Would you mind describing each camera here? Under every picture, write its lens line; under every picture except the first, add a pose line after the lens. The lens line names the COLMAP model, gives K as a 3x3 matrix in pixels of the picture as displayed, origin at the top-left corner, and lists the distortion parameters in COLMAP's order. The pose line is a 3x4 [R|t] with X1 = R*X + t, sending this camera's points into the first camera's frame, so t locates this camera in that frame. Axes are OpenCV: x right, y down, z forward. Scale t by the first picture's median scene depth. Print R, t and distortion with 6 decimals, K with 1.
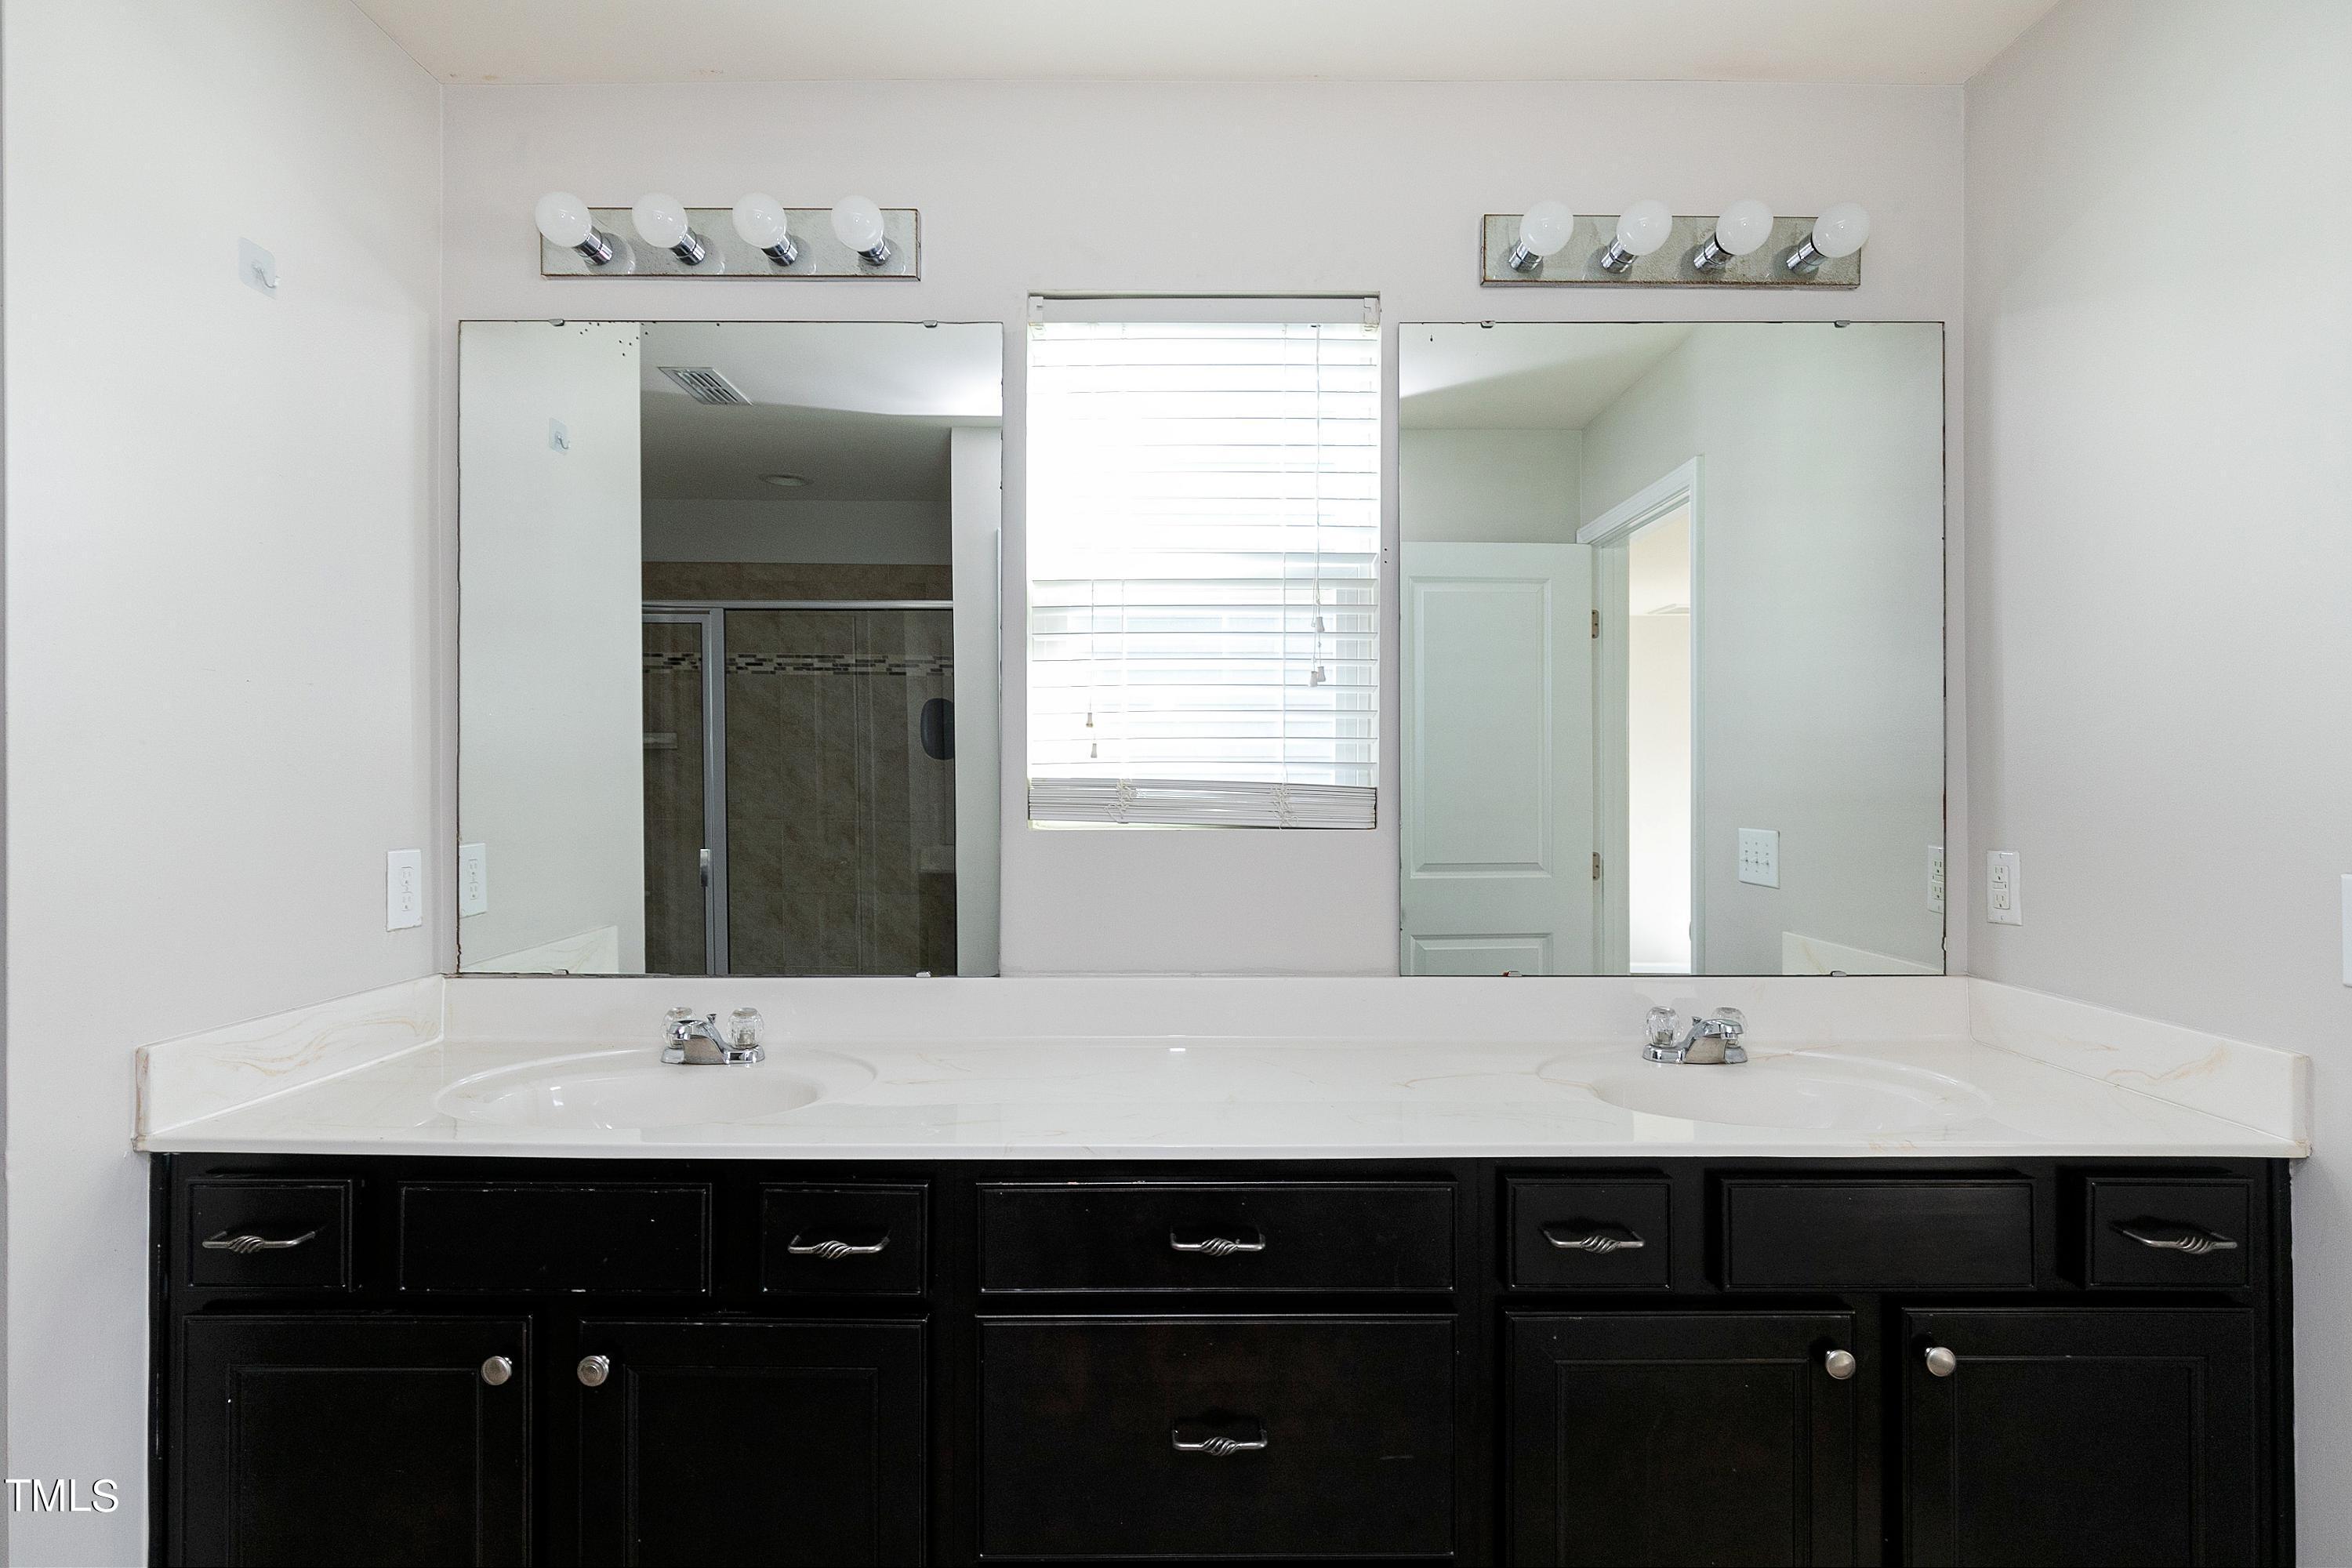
lens RADIAL K [[1168.0, 0, 1180.7], [0, 1168.0, 786.6], [0, 0, 1]] dist [-0.001036, 0.000413]
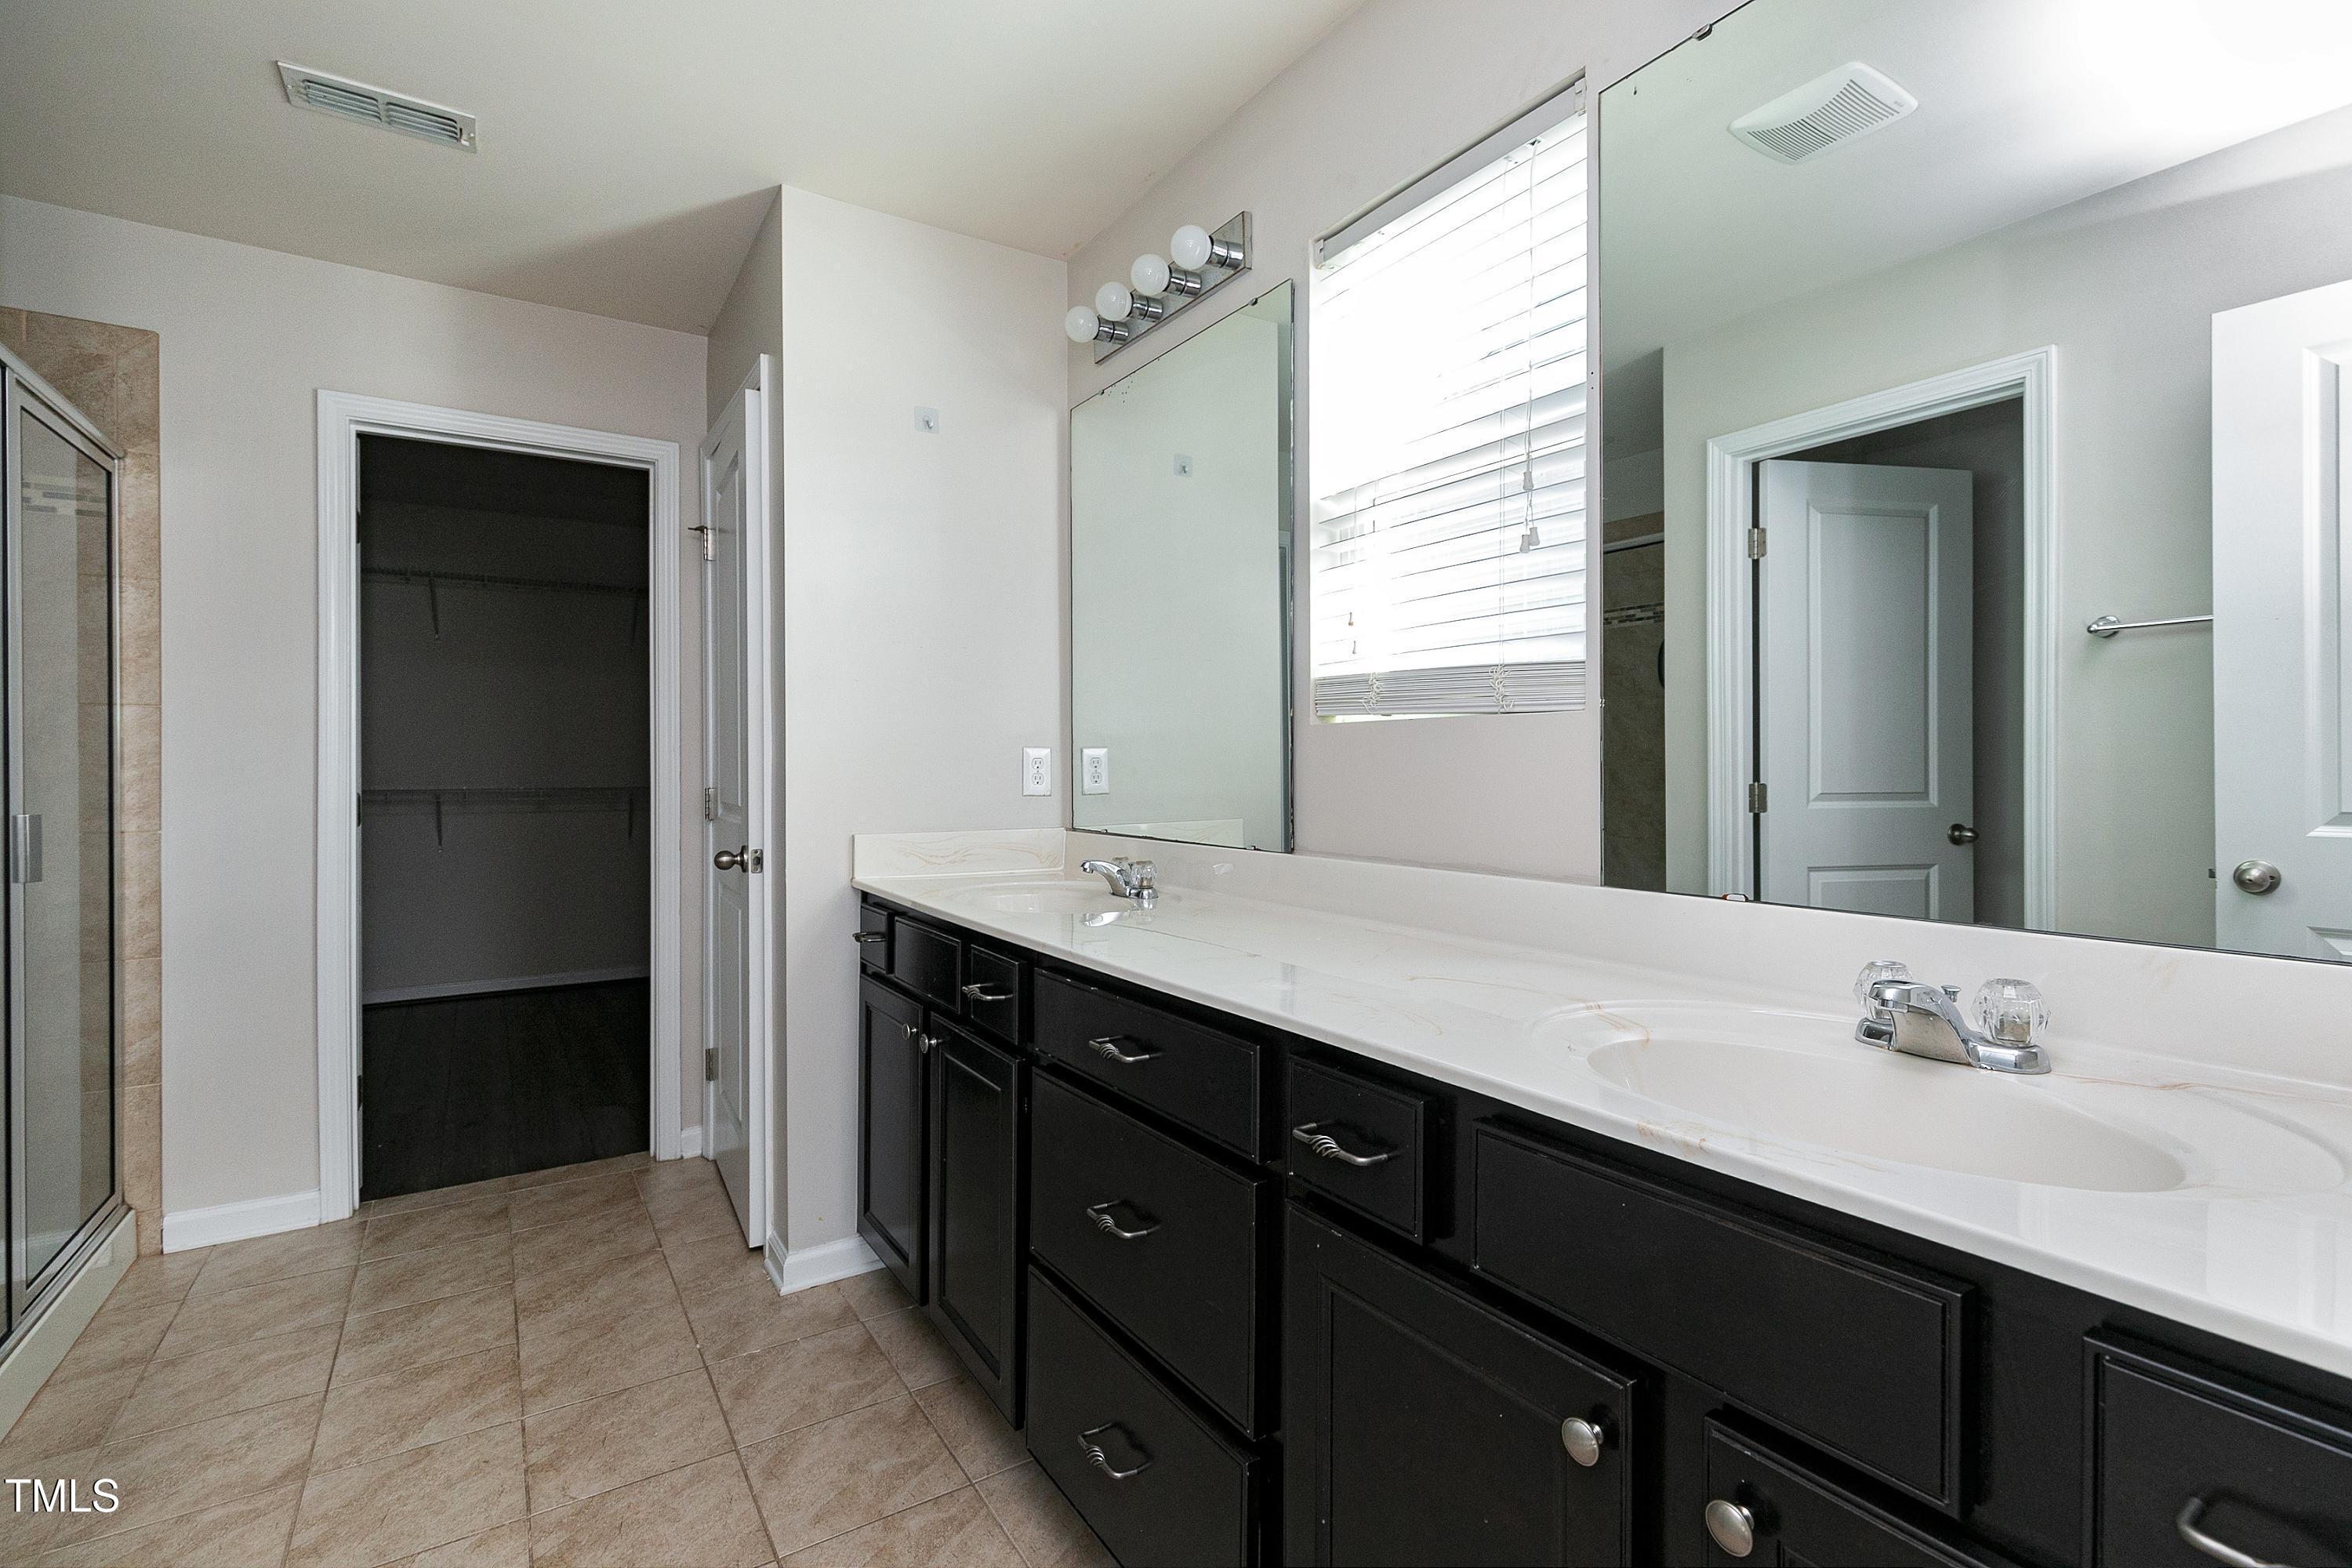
lens RADIAL K [[1085.0, 0, 1171.5], [0, 1085.0, 775.4], [0, 0, 1]] dist [0.013980, -0.000012]
pose [[0.542762, 0.007246, -0.839855, 0.669107], [-0.003815, 0.999974, 0.006162, 0.080489], [0.839878, -0.000141, 0.542776, 0.325604]]
